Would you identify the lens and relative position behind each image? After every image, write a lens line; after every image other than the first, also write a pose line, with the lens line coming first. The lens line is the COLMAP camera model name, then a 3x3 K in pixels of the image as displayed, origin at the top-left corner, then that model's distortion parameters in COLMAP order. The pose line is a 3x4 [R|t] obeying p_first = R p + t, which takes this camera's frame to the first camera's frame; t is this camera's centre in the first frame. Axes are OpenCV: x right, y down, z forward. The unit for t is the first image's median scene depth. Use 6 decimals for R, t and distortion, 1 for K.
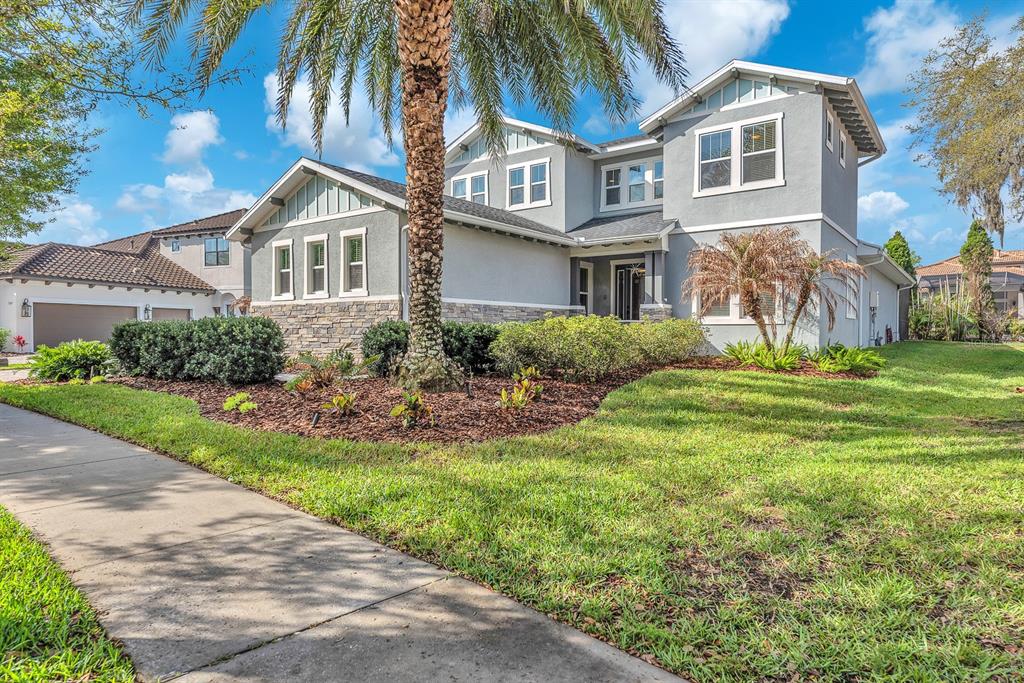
lens RADIAL K [[597.3, 0, 504.9], [0, 597.3, 339.6], [0, 0, 1]] dist [-0.006891, 0.000548]
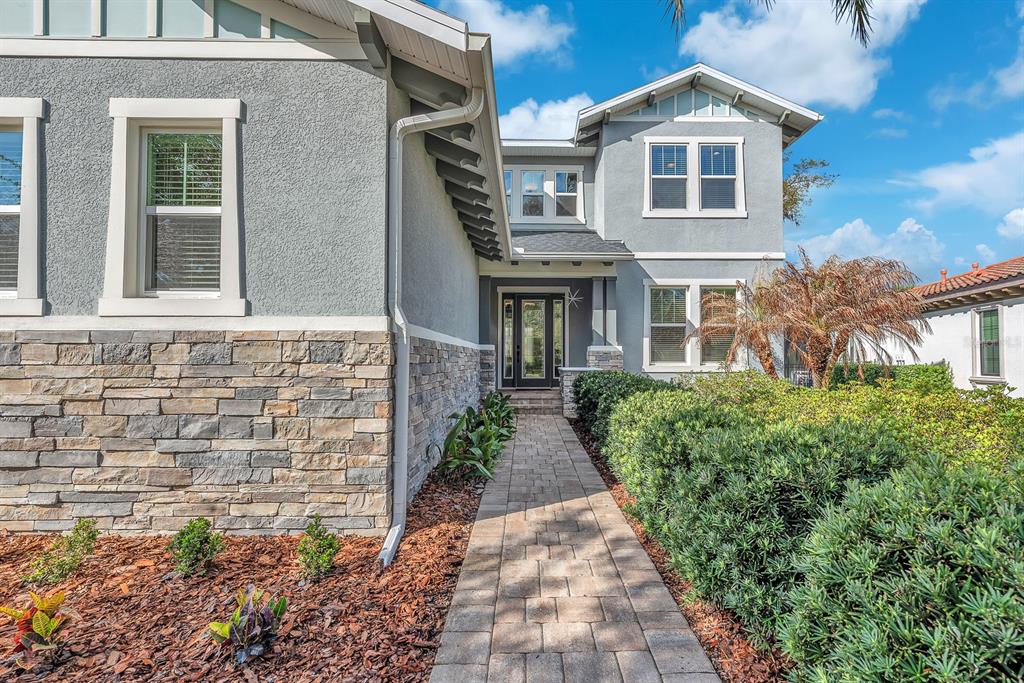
lens RADIAL K [[479.4, 0, 509.6], [0, 479.4, 345.5], [0, 0, 1]] dist [-0.003259, -0.001153]
pose [[0.789826, 0.016344, 0.613114, -0.242664], [0.007699, 0.999302, -0.036556, -0.041617], [-0.613283, 0.033593, 0.789148, 0.634542]]
